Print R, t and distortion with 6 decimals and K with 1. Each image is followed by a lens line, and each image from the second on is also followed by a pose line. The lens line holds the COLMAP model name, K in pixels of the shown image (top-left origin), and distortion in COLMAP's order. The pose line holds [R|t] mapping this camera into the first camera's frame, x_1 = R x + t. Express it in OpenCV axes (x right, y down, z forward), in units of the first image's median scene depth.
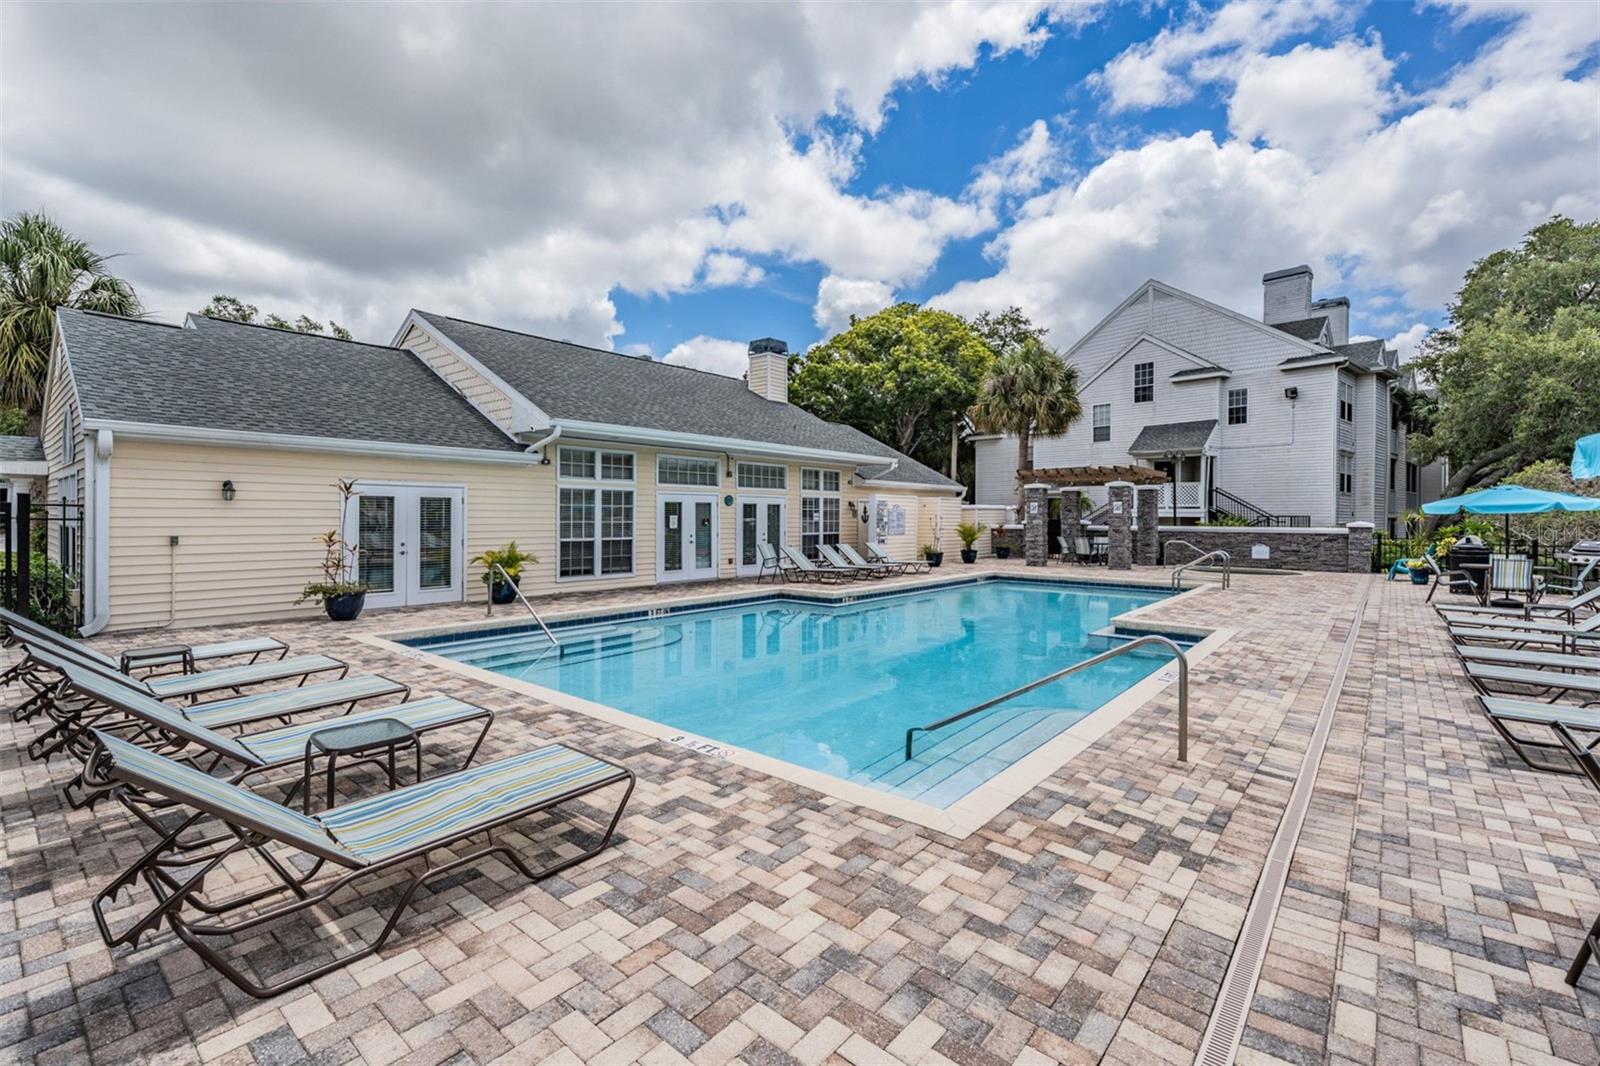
lens RADIAL K [[694.0, 0, 789.8], [0, 694.0, 522.9], [0, 0, 1]] dist [0.000054, 0.000553]
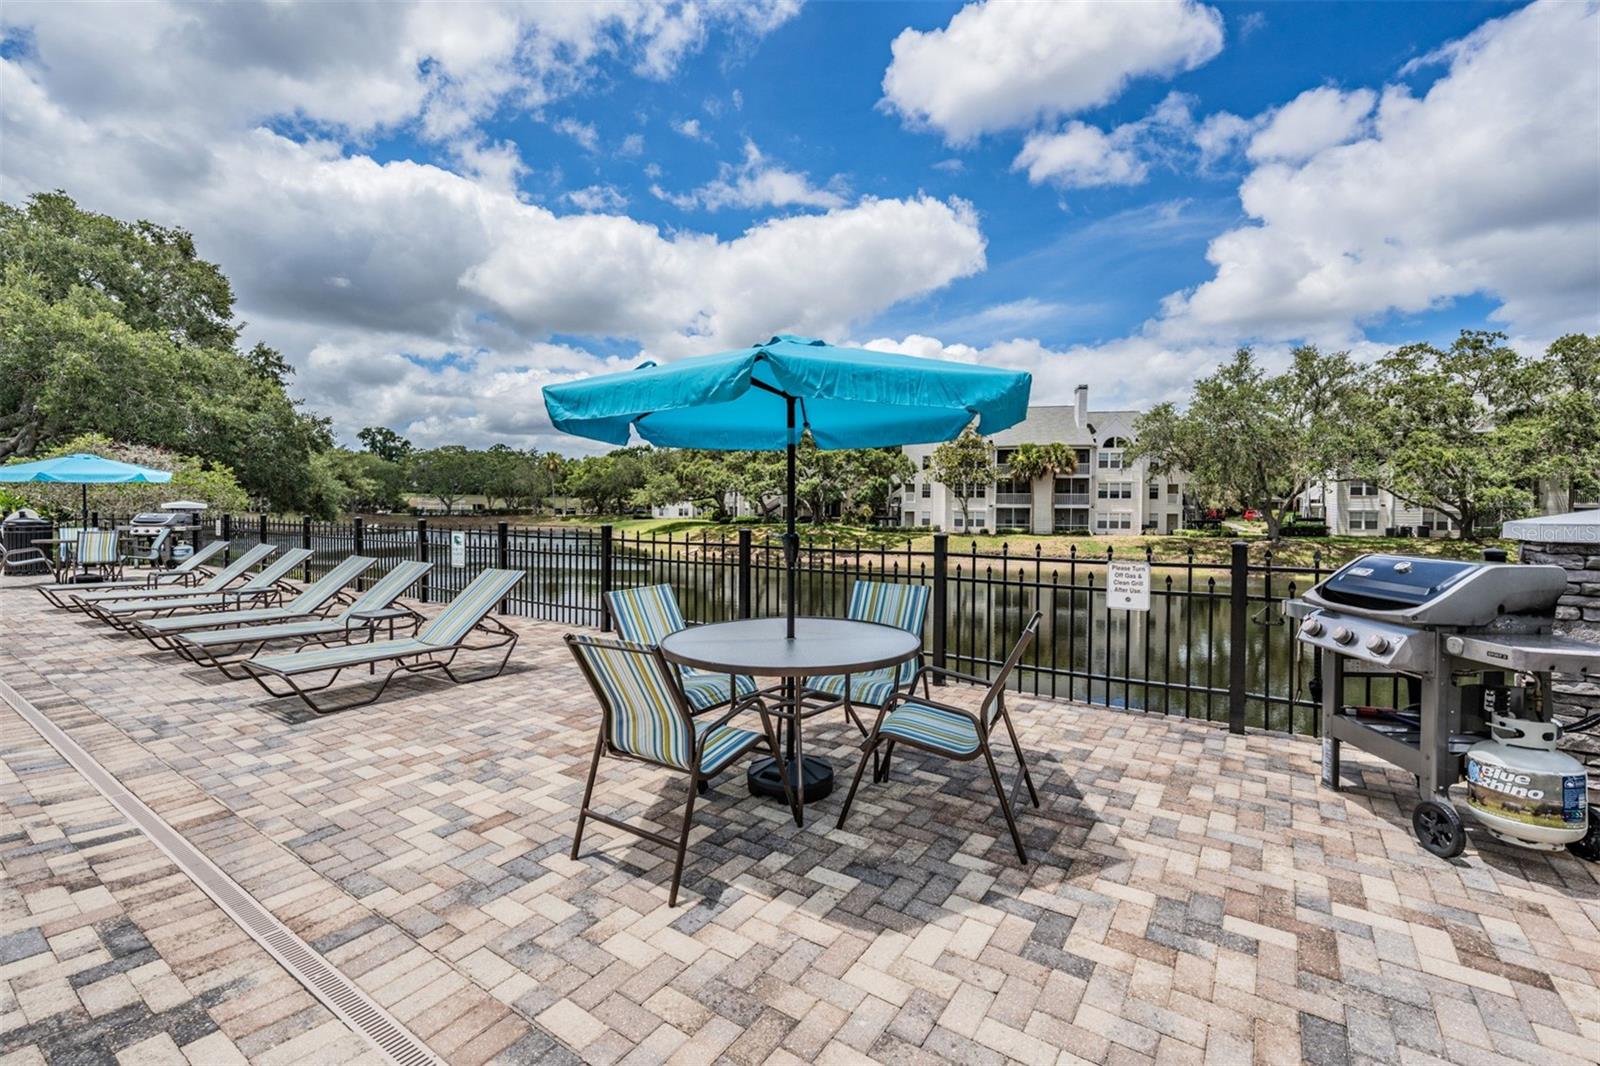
lens RADIAL K [[694.0, 0, 794.7], [0, 694.0, 525.0], [0, 0, 1]] dist [0.000054, 0.000553]
pose [[-0.098927, -0.027785, 0.994707, -0.024281], [-0.003419, 0.999614, 0.027582, 0.042987], [-0.995089, -0.000672, -0.098984, 0.426525]]
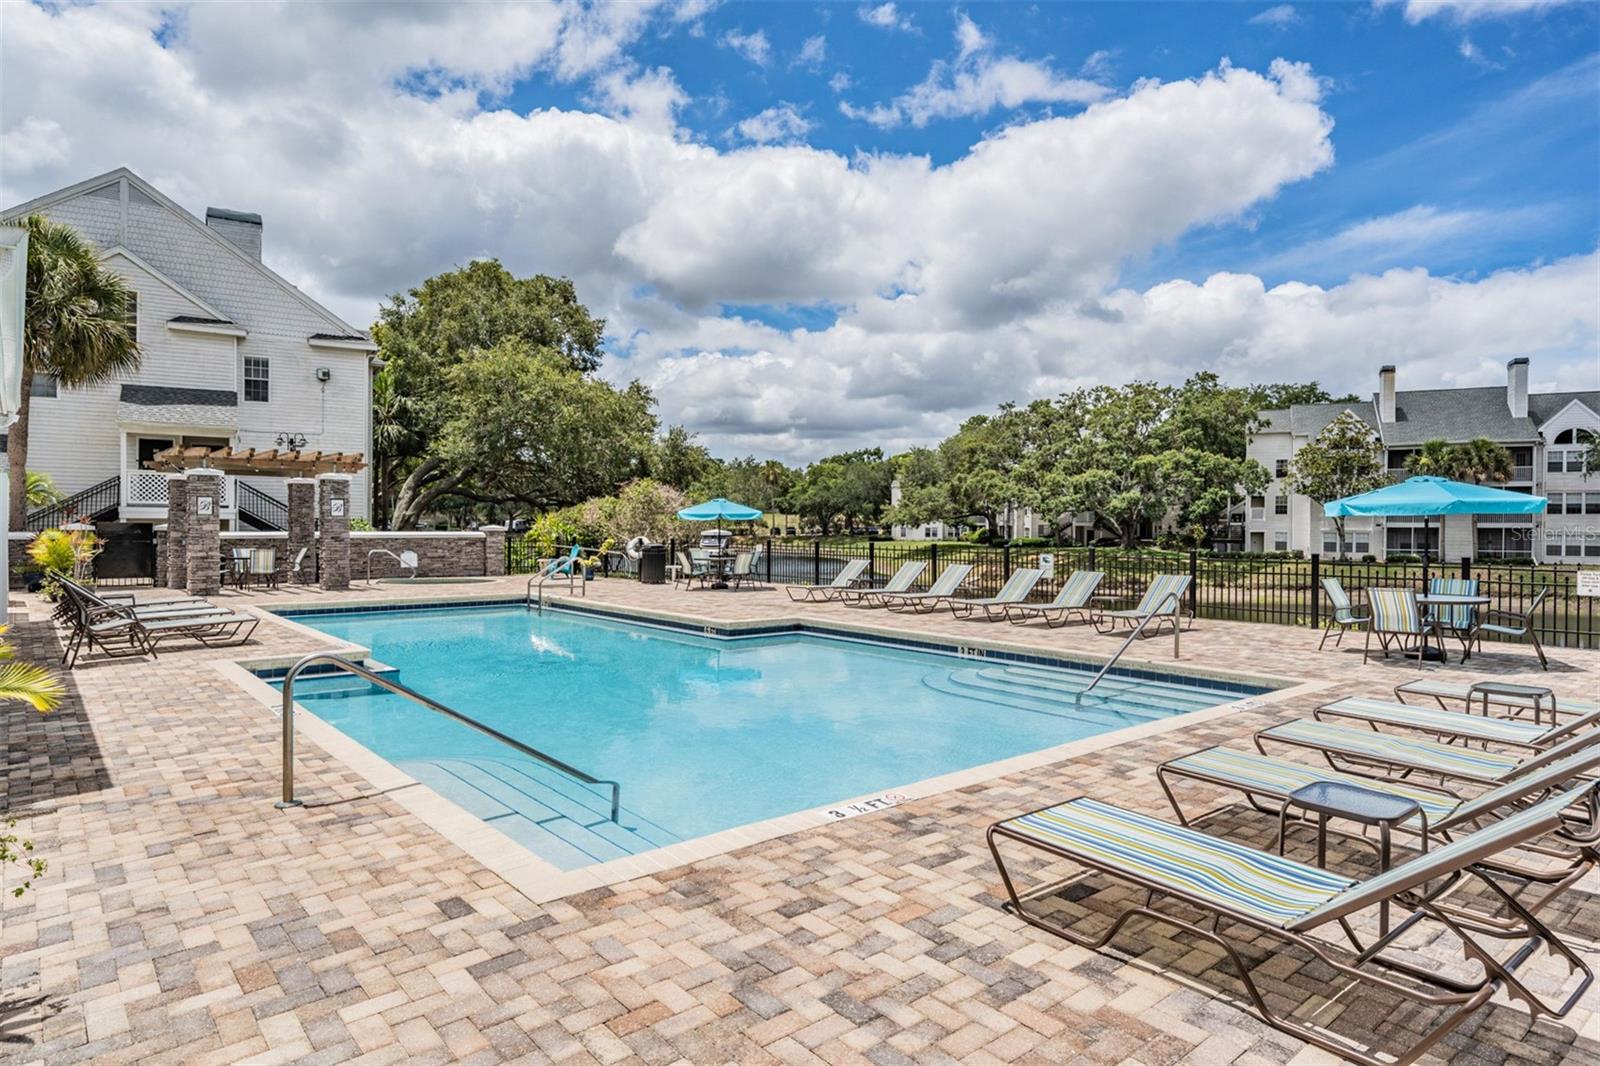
lens RADIAL K [[959.1, 0, 772.6], [0, 959.1, 512.0], [0, 0, 1]] dist [-0.003887, 0.007749]
pose [[0.164201, 0.009894, 0.986377, -3.295275], [0.000339, 0.999949, -0.010087, -0.047734], [-0.986427, 0.001991, 0.164189, 2.371841]]
